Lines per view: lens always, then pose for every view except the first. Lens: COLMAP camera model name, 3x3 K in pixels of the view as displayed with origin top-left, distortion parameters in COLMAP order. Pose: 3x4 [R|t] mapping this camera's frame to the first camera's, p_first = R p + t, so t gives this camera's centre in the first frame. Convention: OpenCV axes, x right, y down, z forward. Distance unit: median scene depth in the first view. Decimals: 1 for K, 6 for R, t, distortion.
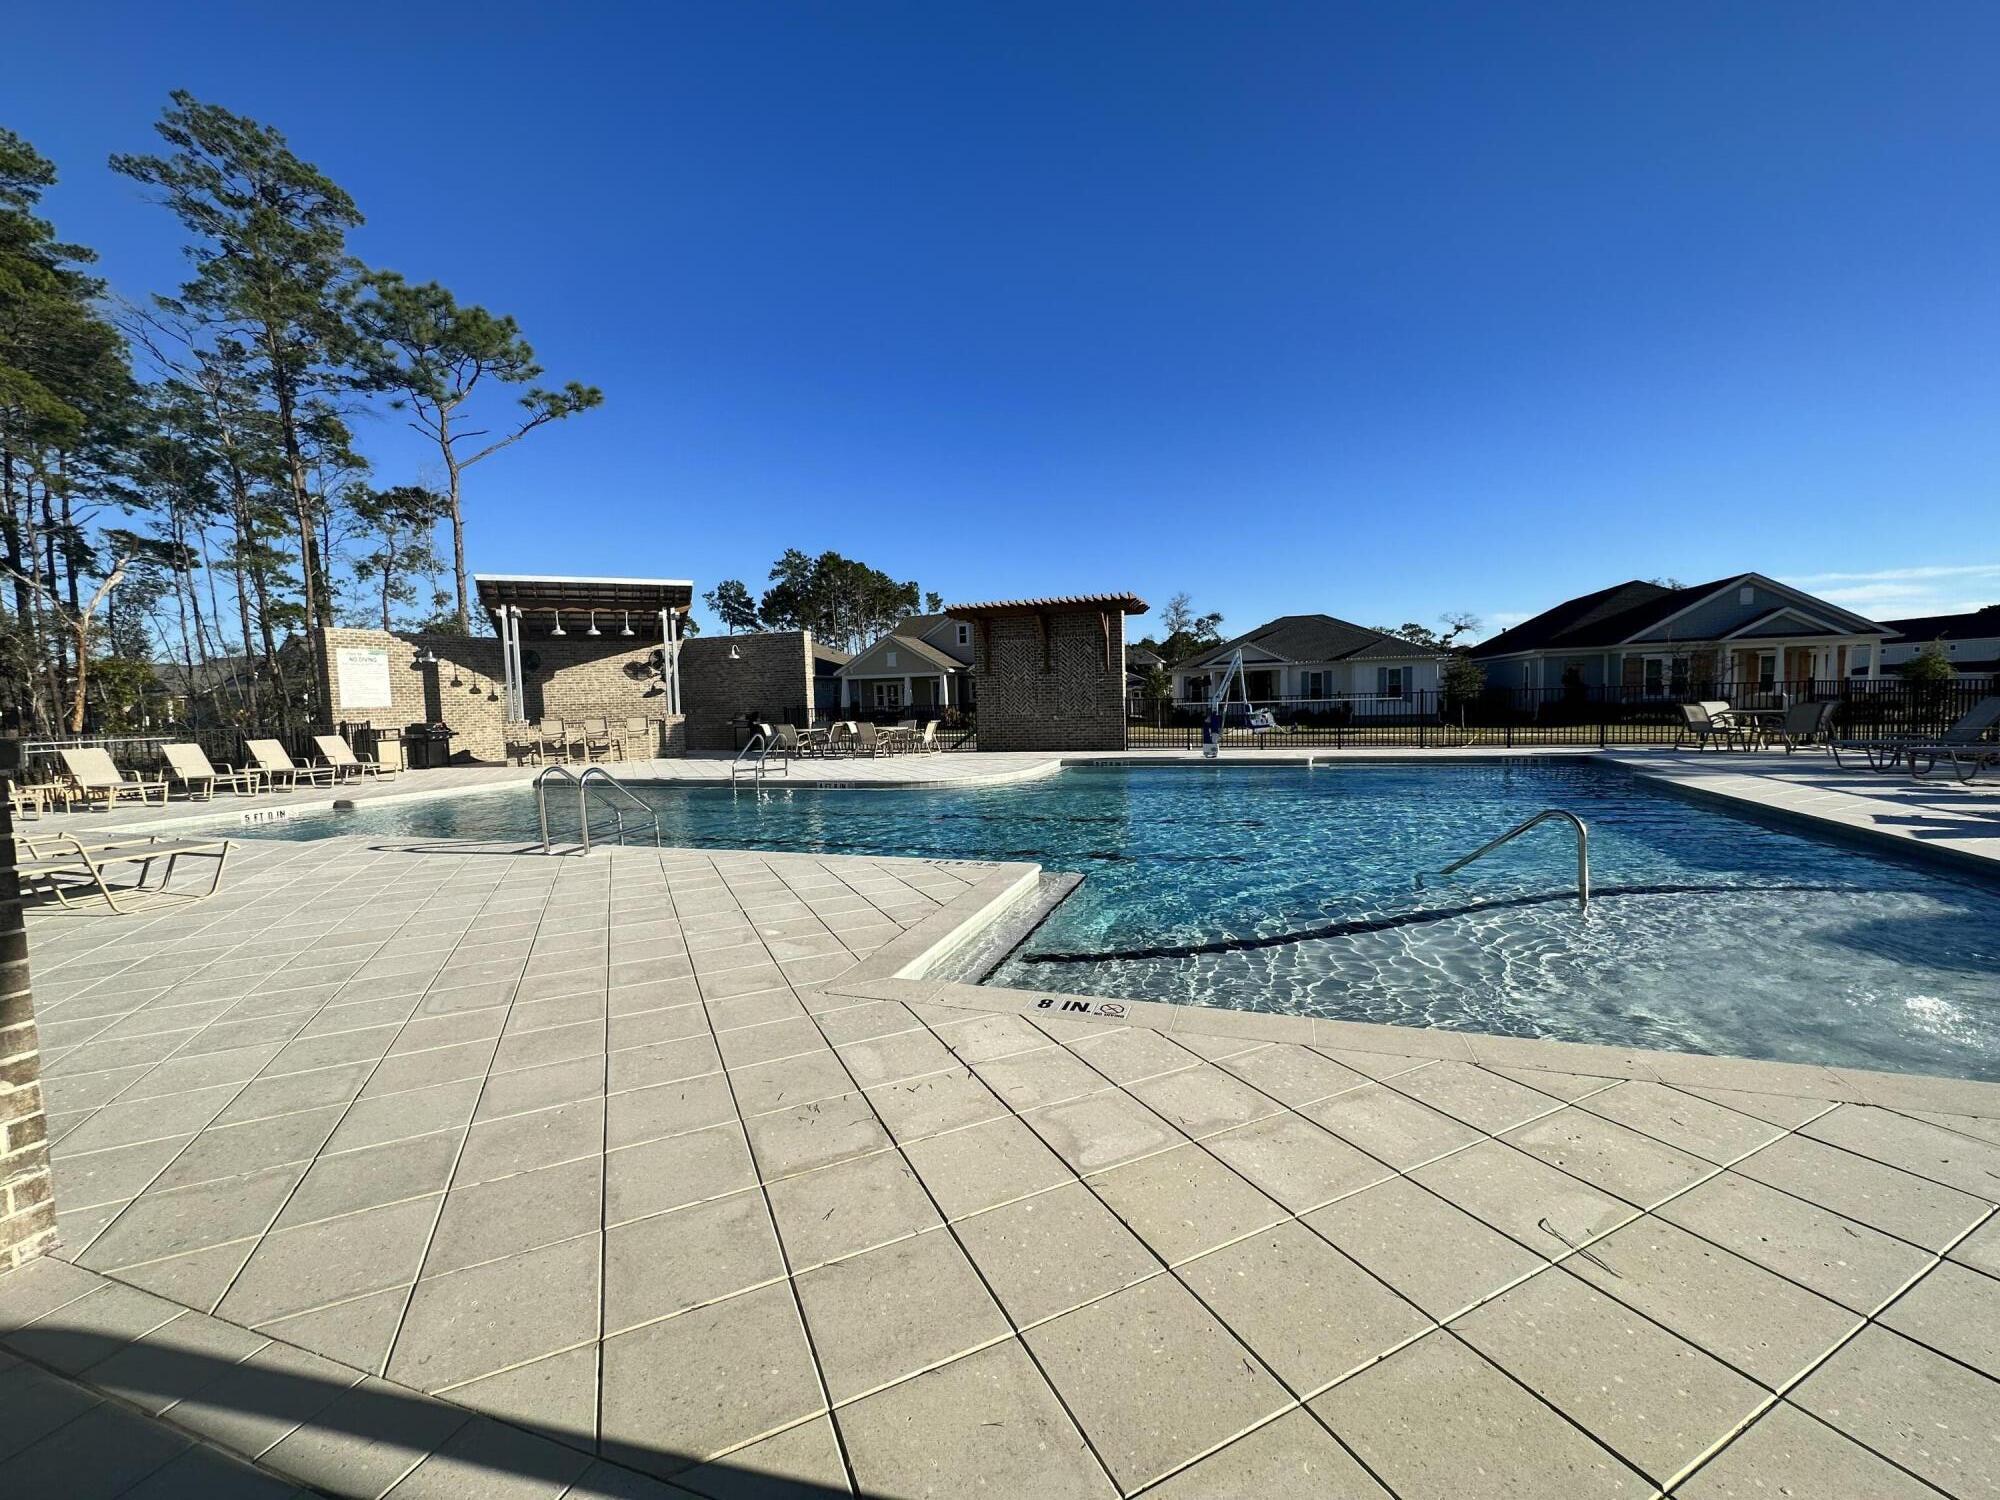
lens RADIAL K [[796.4, 0, 1000.2], [0, 796.4, 766.8], [0, 0, 1]] dist [-0.000236, 0.000456]
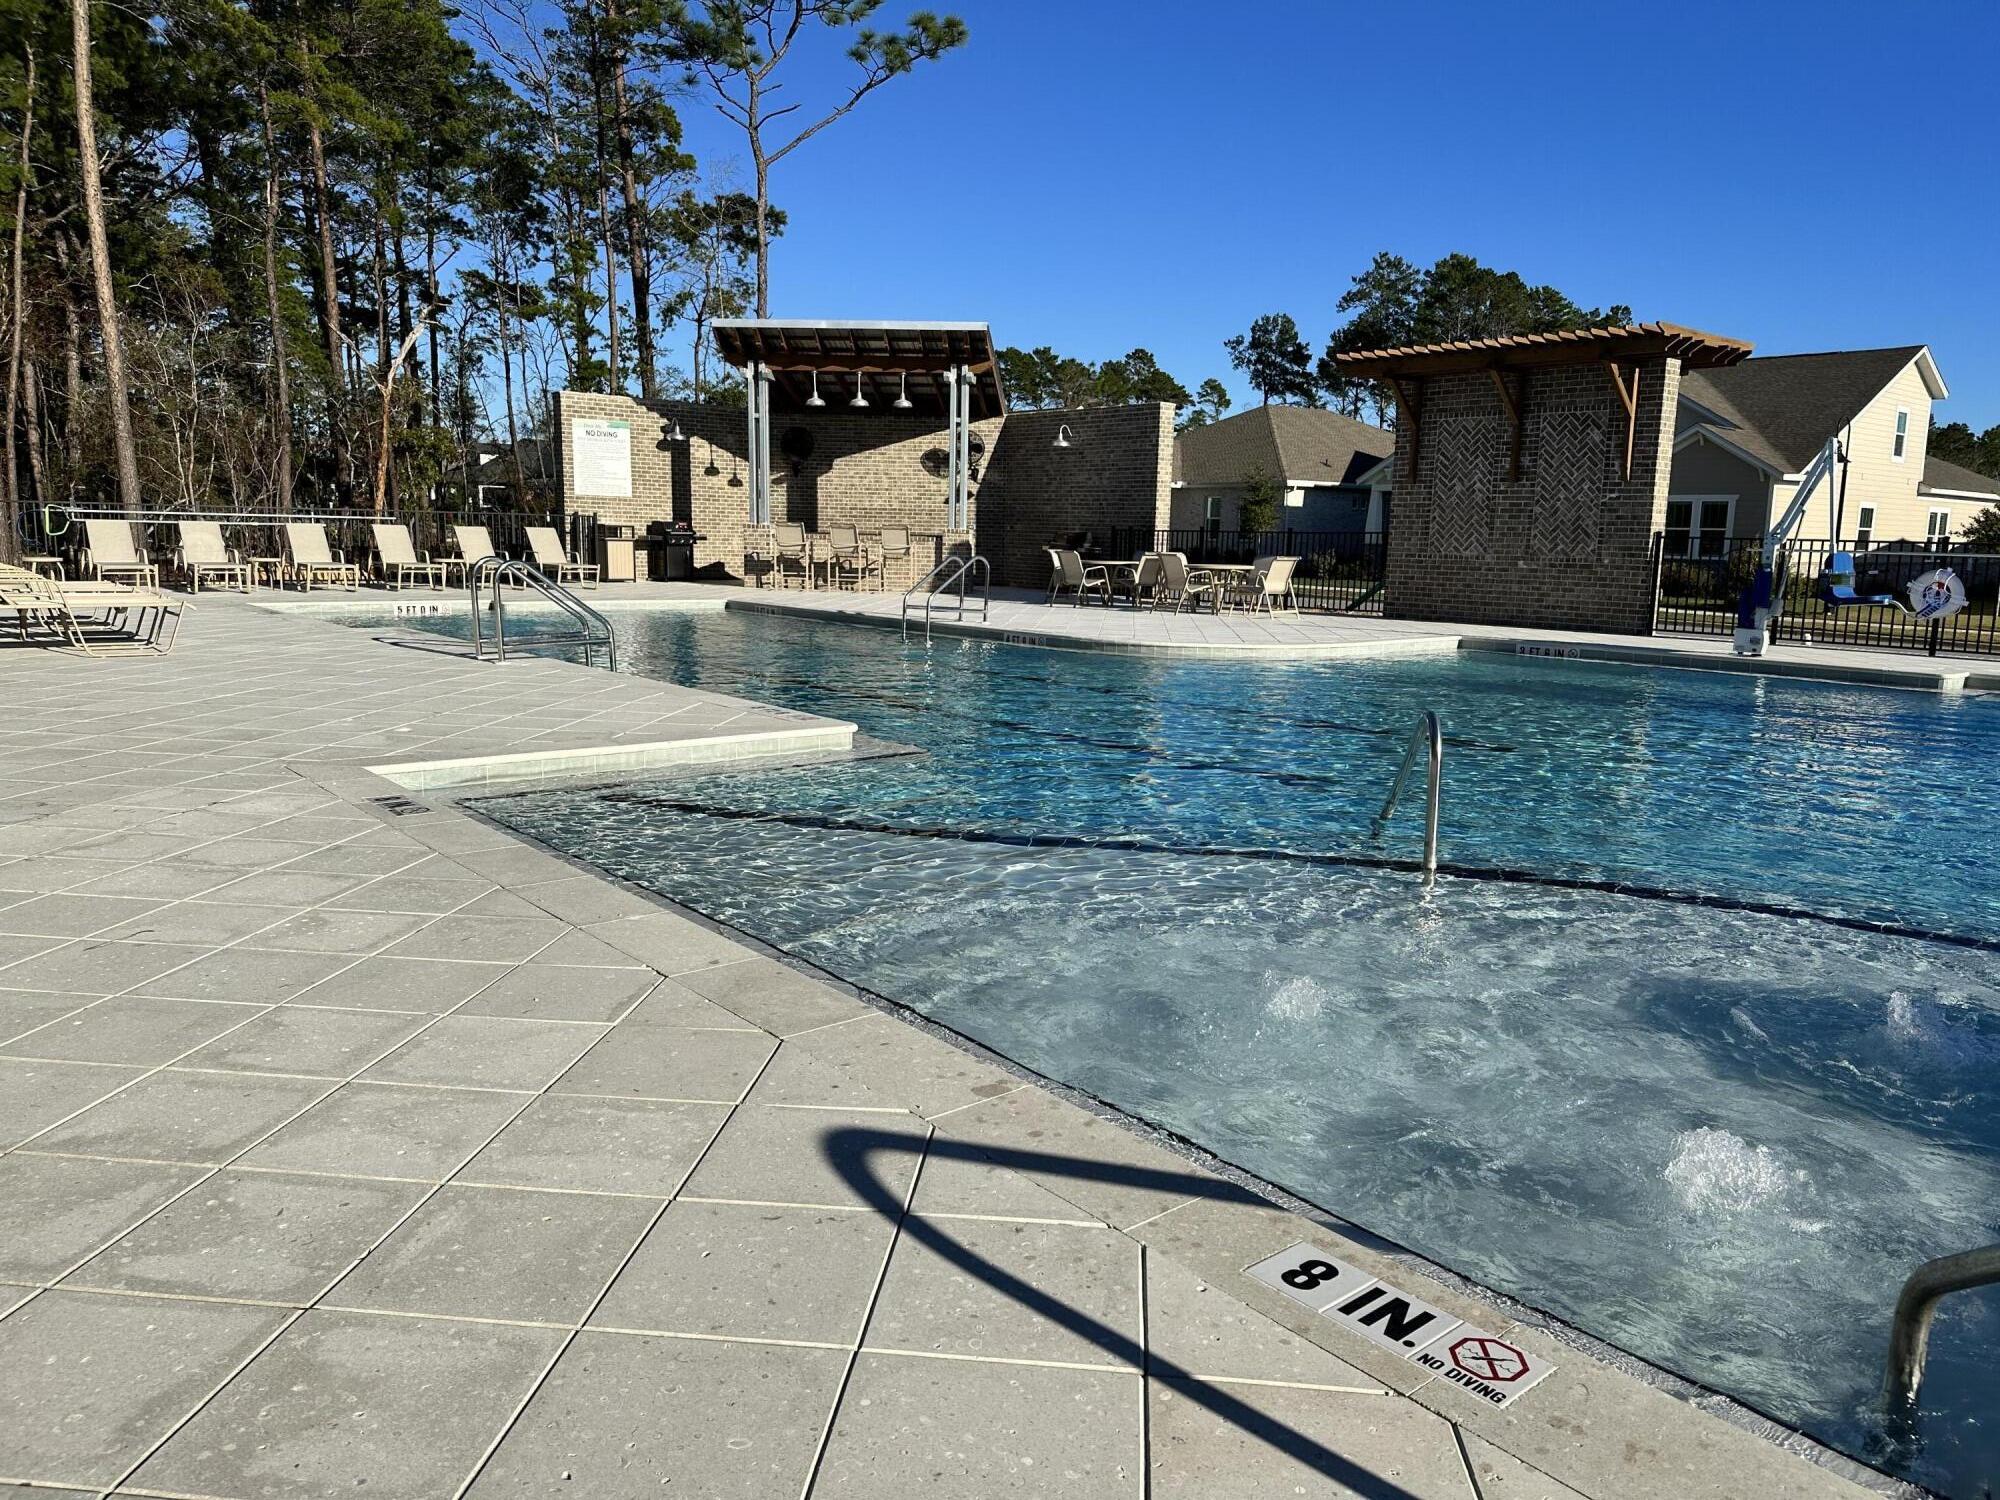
lens RADIAL K [[1413.4, 0, 998.0], [0, 1413.4, 752.5], [0, 0, 1]] dist [0.073416, -0.011851]
pose [[0.852604, 0.129573, -0.506238, 0.254013], [-0.094072, 0.991002, 0.095214, 0.004588], [0.514020, -0.033557, 0.857122, -0.009584]]
